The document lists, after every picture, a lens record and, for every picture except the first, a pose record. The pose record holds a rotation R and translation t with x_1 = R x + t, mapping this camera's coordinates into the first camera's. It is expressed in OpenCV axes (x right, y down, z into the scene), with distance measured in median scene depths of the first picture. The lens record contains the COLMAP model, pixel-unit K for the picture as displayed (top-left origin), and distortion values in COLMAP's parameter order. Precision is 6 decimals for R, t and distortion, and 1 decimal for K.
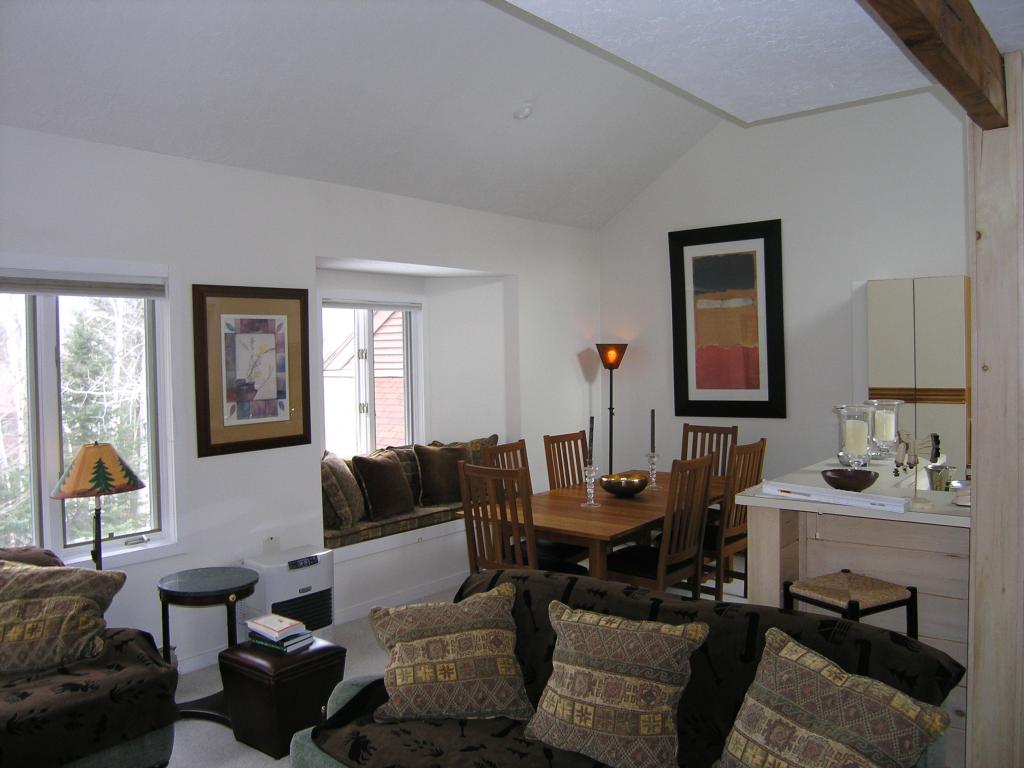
lens RADIAL K [[834.9, 0, 512.2], [0, 834.9, 373.8], [0, 0, 1]] dist [-0.105714, 0.049237]
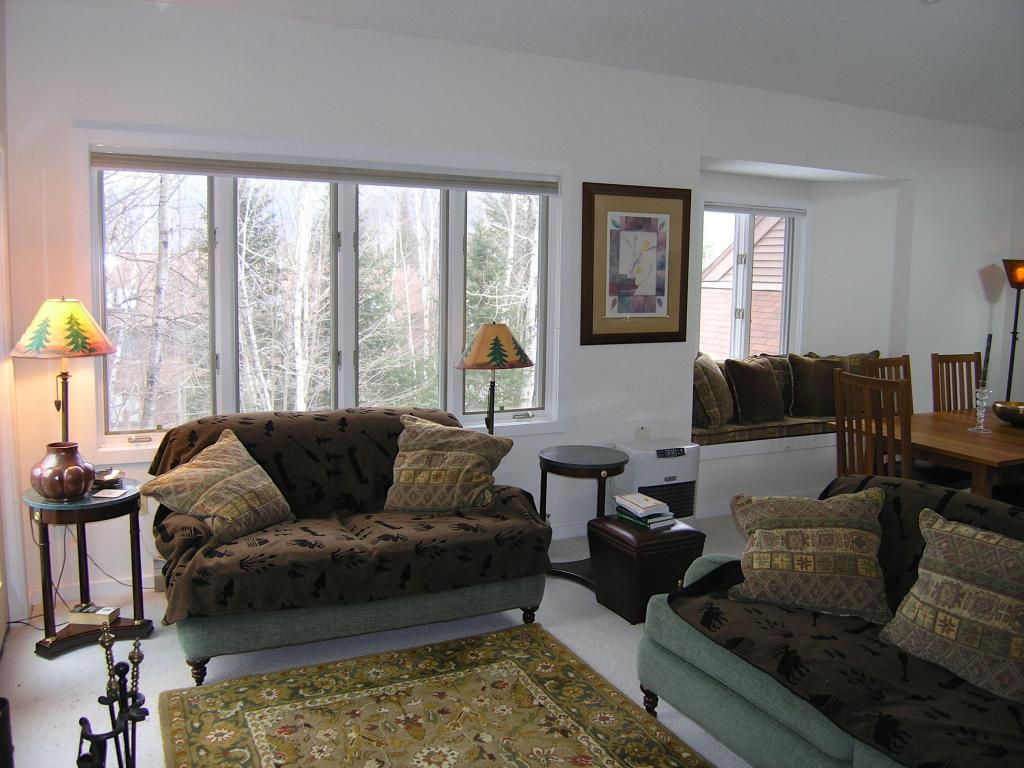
lens RADIAL K [[834.9, 0, 515.2], [0, 834.9, 372.4], [0, 0, 1]] dist [-0.105714, 0.049237]
pose [[0.903701, 0.081654, -0.420306, 0.001909], [-0.040664, 0.993578, 0.105592, 0.022923], [0.426229, -0.078332, 0.901218, -0.020141]]
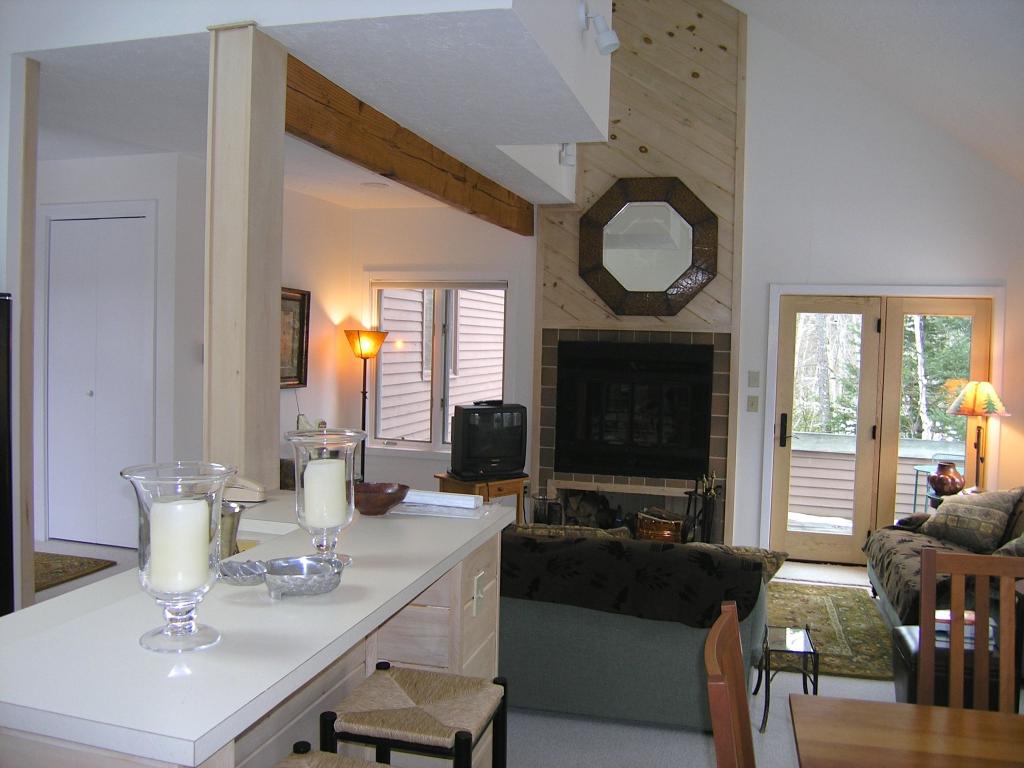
lens RADIAL K [[834.9, 0, 513.1], [0, 834.9, 384.8], [0, 0, 1]] dist [-0.105714, 0.049237]
pose [[-0.920257, 0.011532, -0.391144, 0.405517], [-0.020885, 0.996694, 0.078522, -0.021050], [0.390756, 0.080430, -0.916974, 1.202592]]
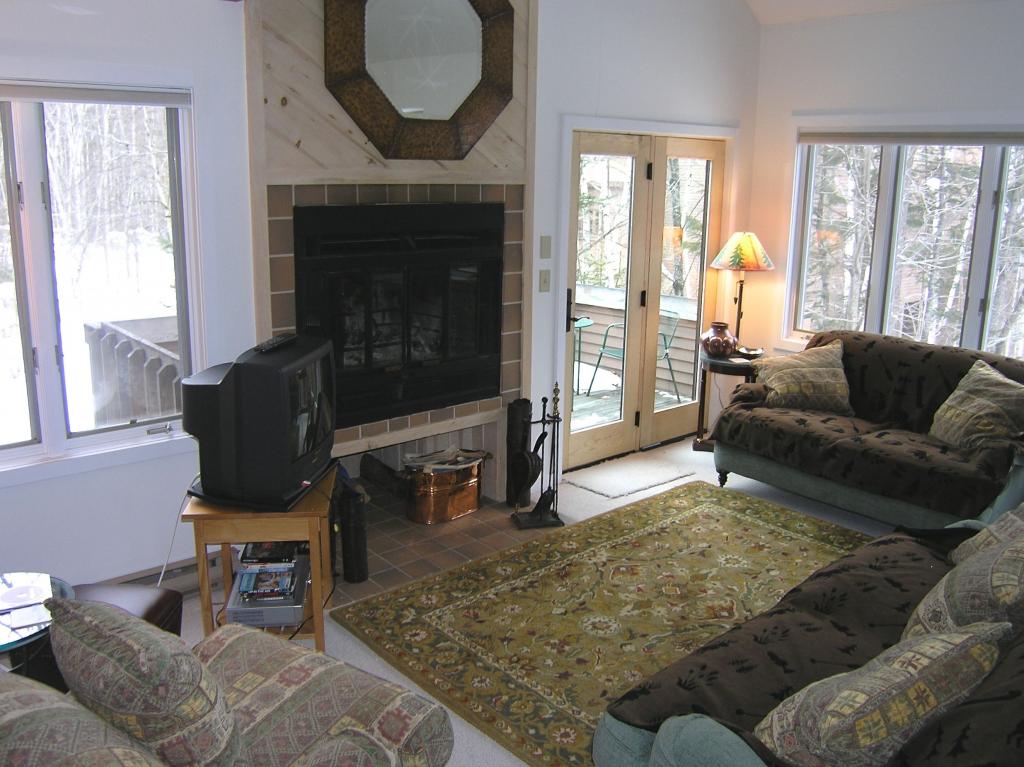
lens RADIAL K [[875.4, 0, 513.7], [0, 875.4, 377.1], [0, 0, 1]] dist [-0.084385, 0.007851]
pose [[-0.187333, 0.234842, -0.953811, 0.543797], [-0.033365, 0.968920, 0.245115, -0.035701], [0.981730, 0.077742, -0.173676, 0.345418]]
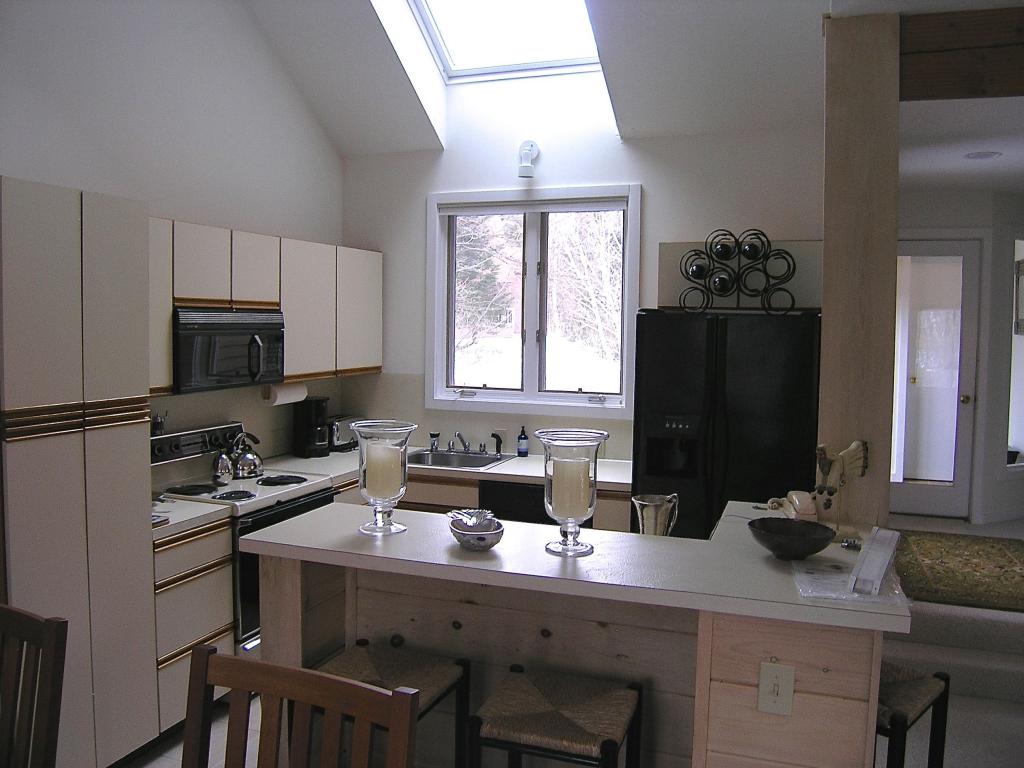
lens RADIAL K [[834.9, 0, 511.5], [0, 834.9, 374.0], [0, 0, 1]] dist [-0.105714, 0.049237]
pose [[-0.319327, -0.042425, 0.946695, -0.090477], [0.015268, 0.998637, 0.049903, -0.024598], [-0.947522, 0.030389, -0.318244, 1.000945]]
